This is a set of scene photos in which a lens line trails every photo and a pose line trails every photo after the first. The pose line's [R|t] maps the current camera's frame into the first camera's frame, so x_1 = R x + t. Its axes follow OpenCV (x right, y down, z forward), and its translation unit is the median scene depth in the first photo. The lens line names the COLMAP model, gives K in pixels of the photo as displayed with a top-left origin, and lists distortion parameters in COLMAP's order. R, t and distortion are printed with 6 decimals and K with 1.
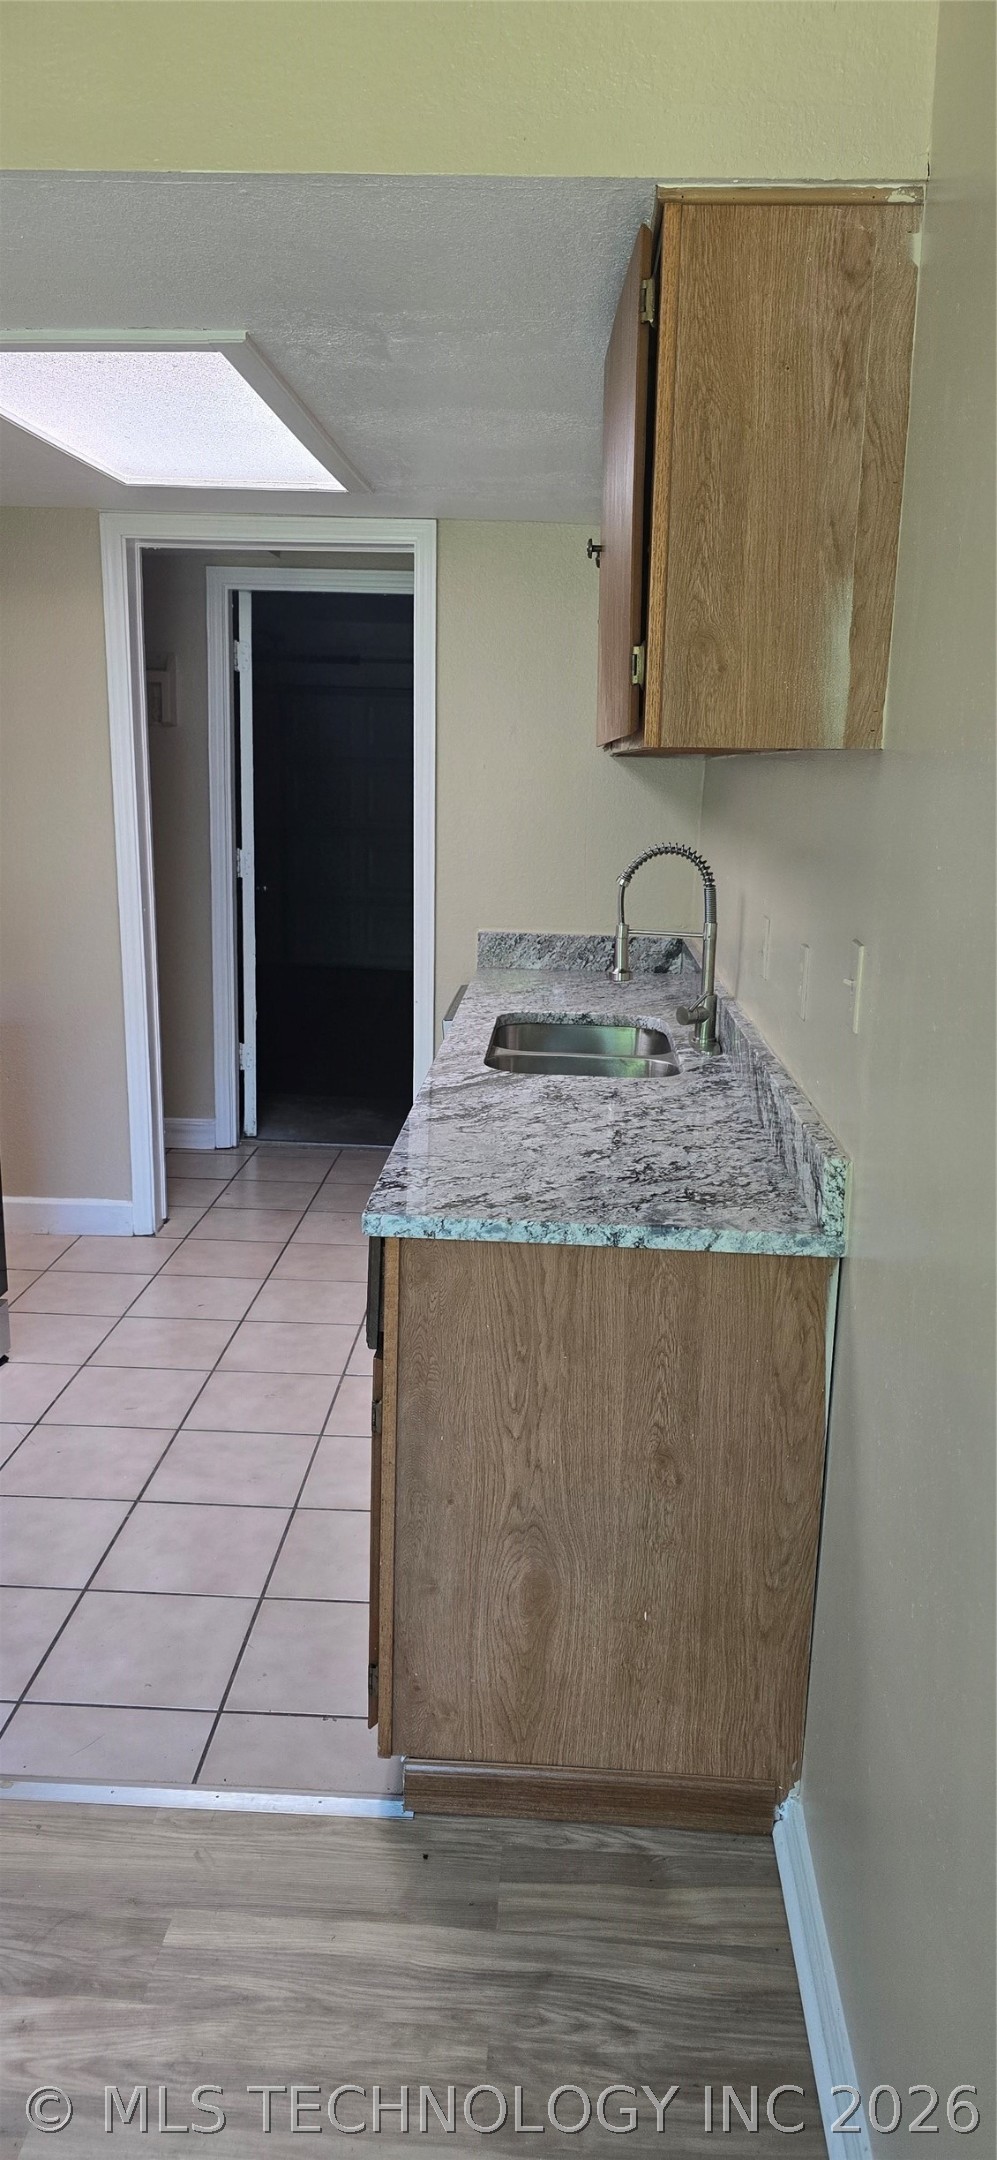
lens RADIAL K [[1491.0, 0, 512.1], [0, 1491.0, 1072.9], [0, 0, 1]] dist [0.051571, -0.050813]
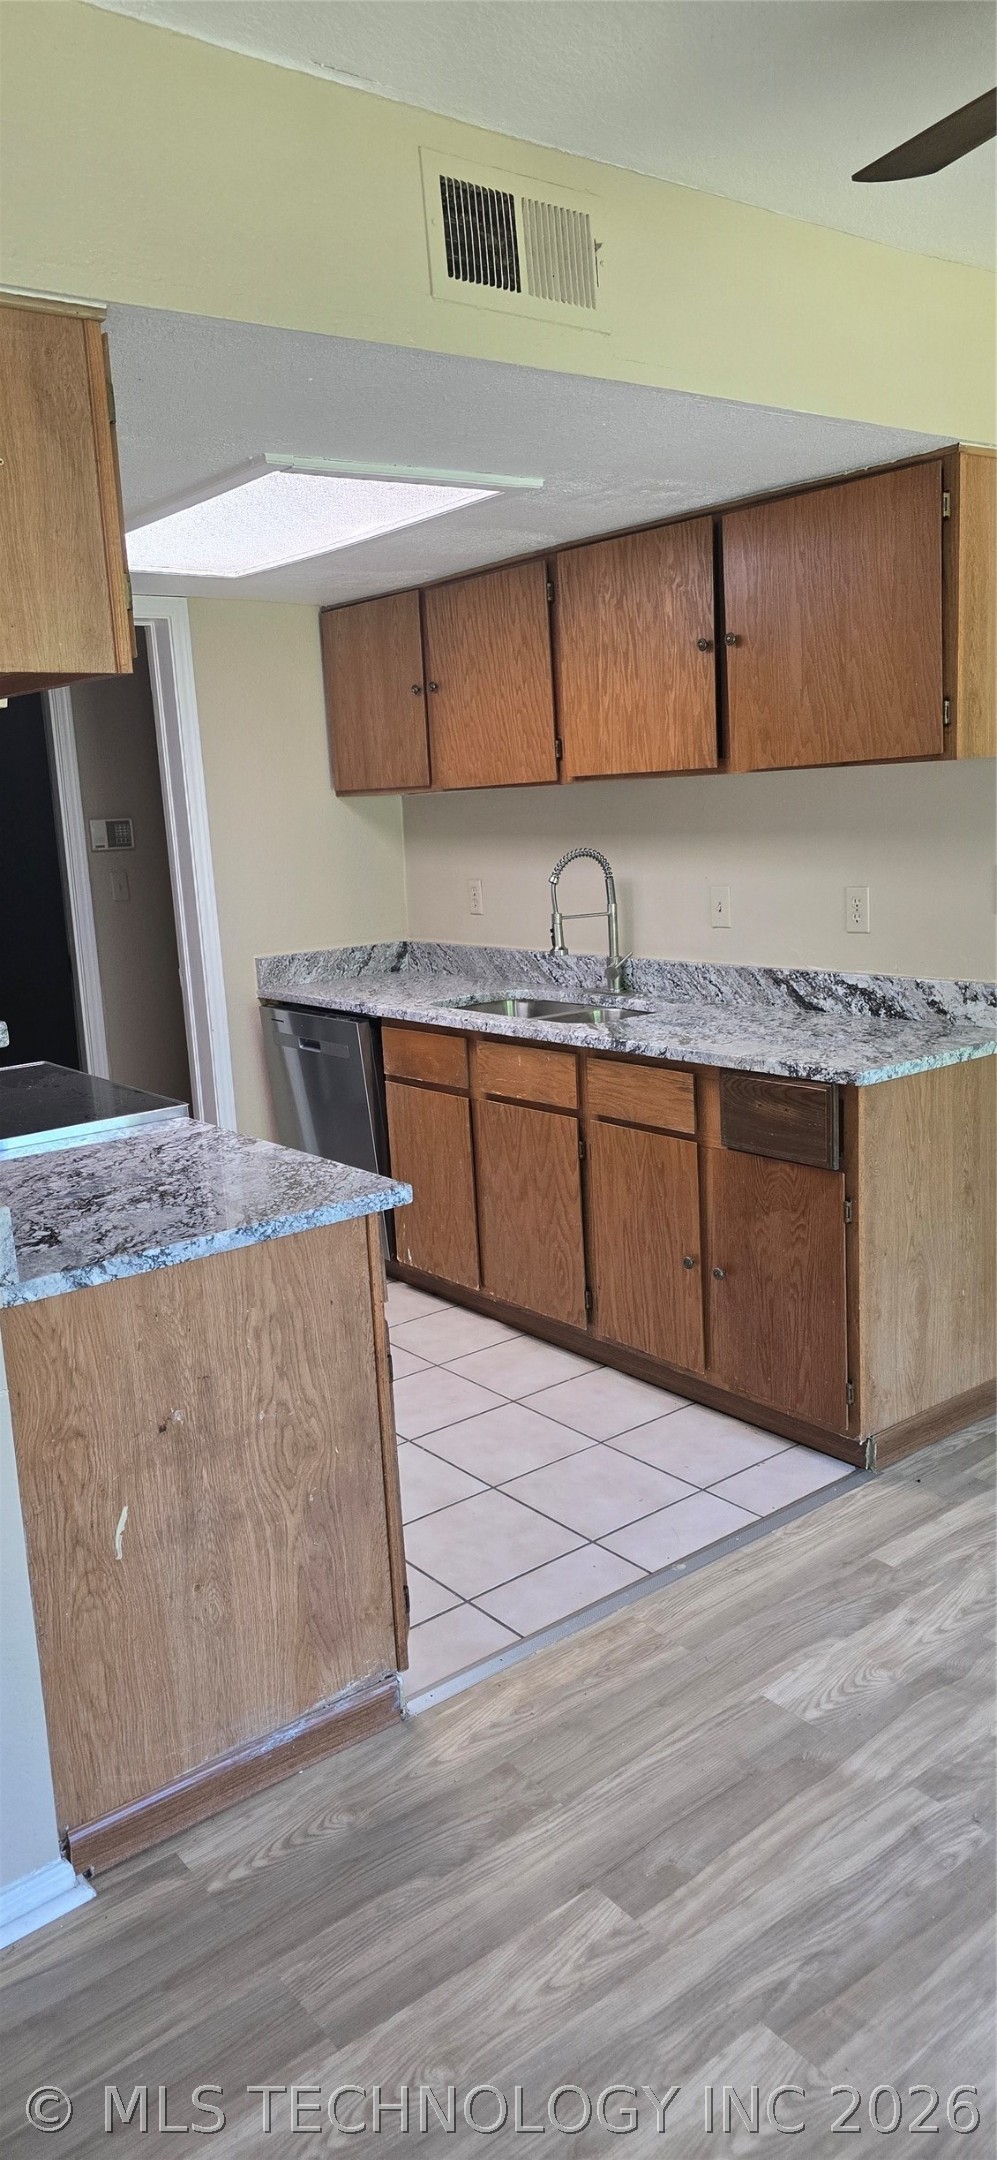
lens RADIAL K [[1506.0, 0, 502.2], [0, 1506.0, 1079.6], [0, 0, 1]] dist [0.068954, -0.067107]
pose [[0.735867, -0.185538, 0.651211, -1.295701], [0.203175, 0.977914, 0.049033, -0.046836], [-0.645926, 0.096228, 0.757311, 0.051812]]
